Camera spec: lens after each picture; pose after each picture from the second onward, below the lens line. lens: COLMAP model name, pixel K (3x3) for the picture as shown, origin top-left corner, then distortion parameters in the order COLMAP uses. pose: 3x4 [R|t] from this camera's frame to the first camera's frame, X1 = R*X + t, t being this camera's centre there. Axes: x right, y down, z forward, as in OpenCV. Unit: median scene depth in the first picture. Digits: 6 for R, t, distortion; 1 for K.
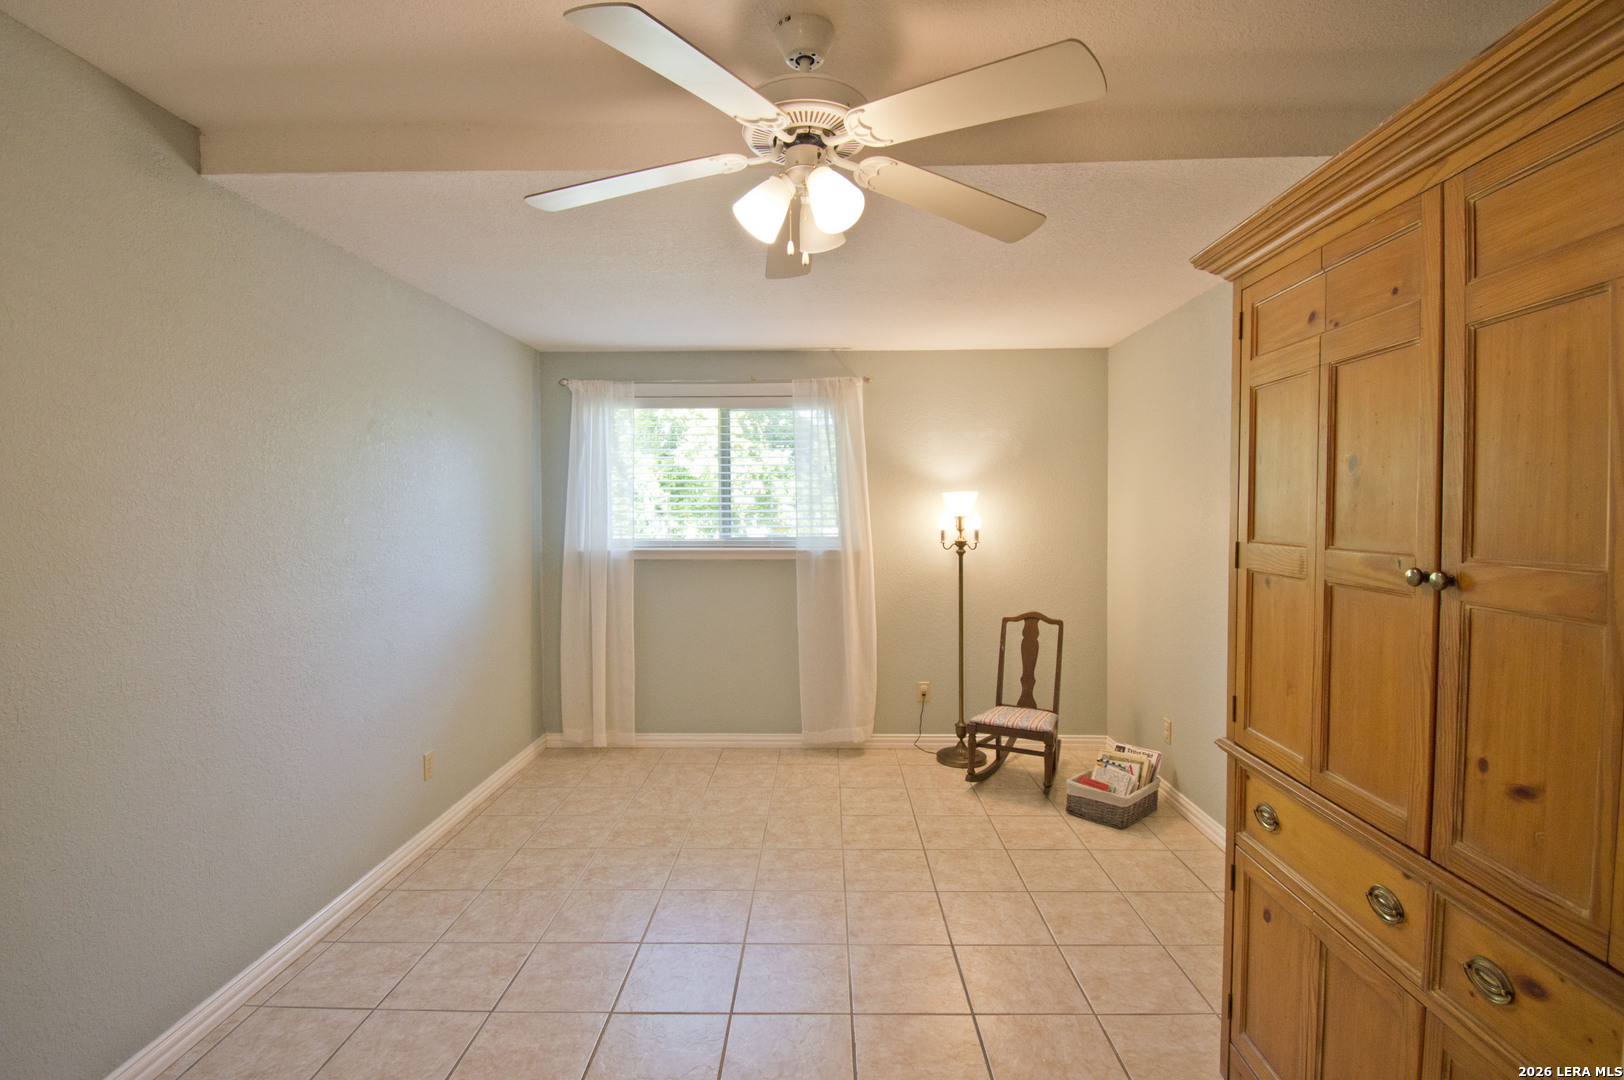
lens RADIAL K [[741.8, 0, 809.1], [0, 741.8, 531.7], [0, 0, 1]] dist [0.027361, -0.030985]
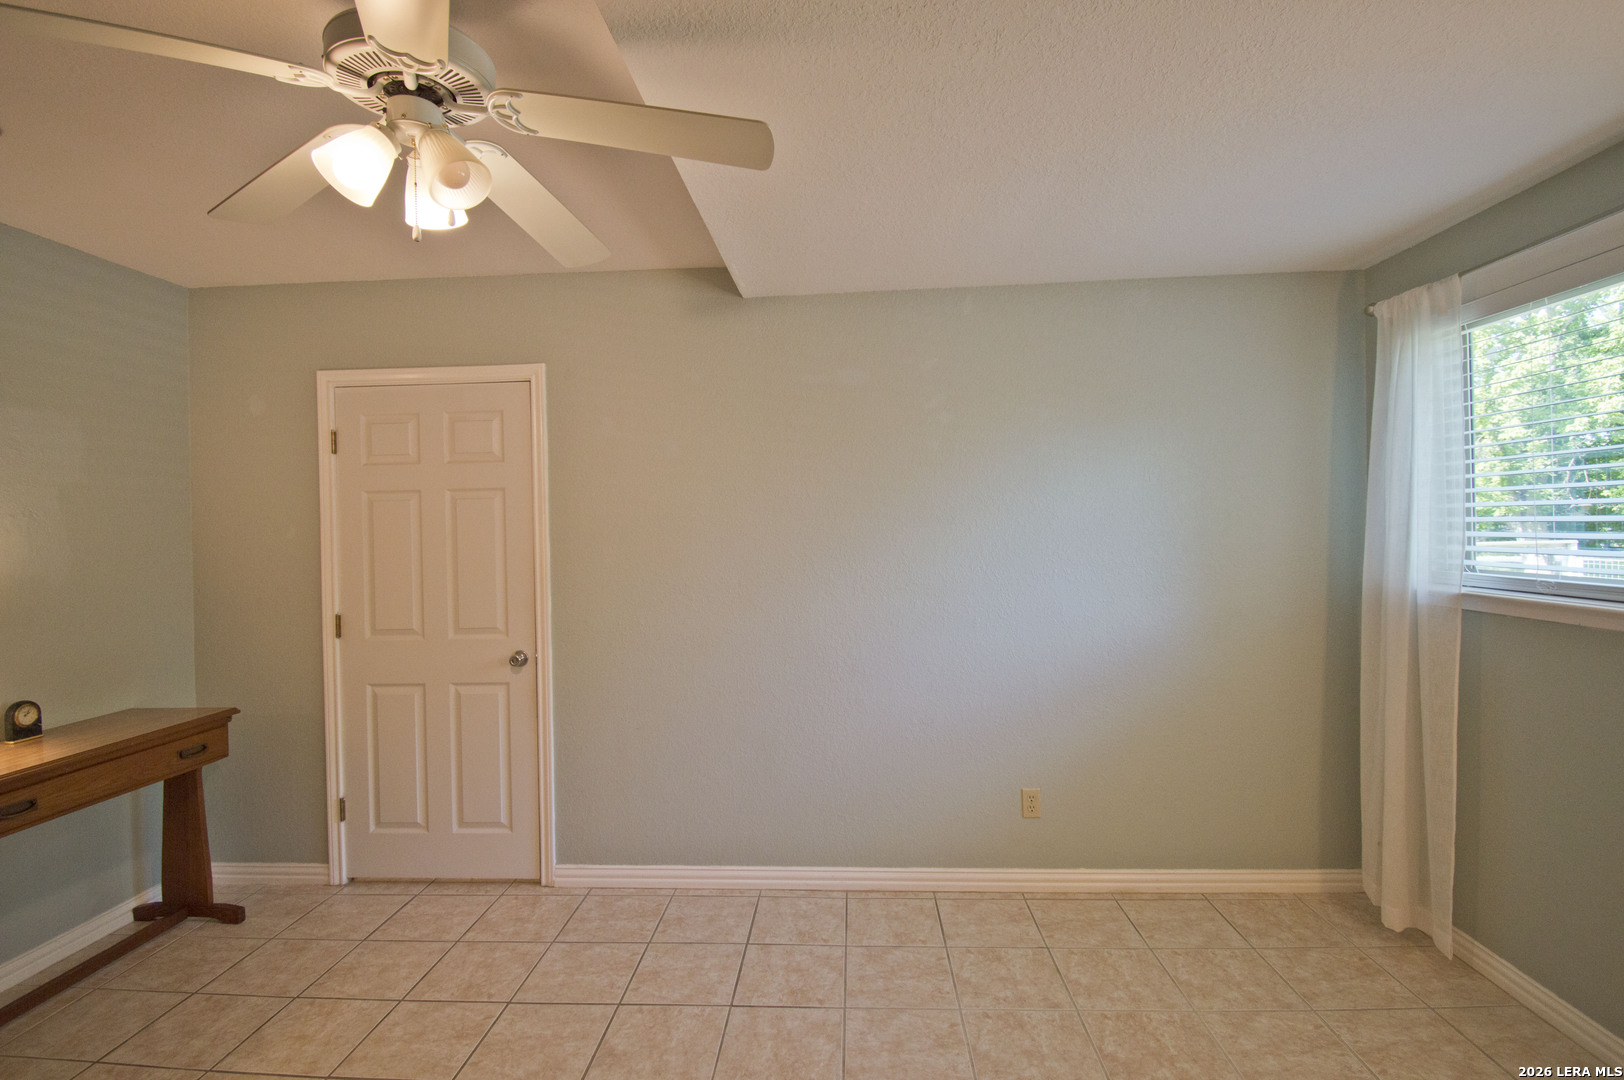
lens RADIAL K [[741.8, 0, 809.1], [0, 741.8, 531.7], [0, 0, 1]] dist [0.027361, -0.030985]
pose [[-0.030359, 0.002123, -0.999537, 0.306103], [-0.012213, 0.999922, 0.002494, -0.013746], [0.999464, 0.012283, -0.030331, 0.561516]]
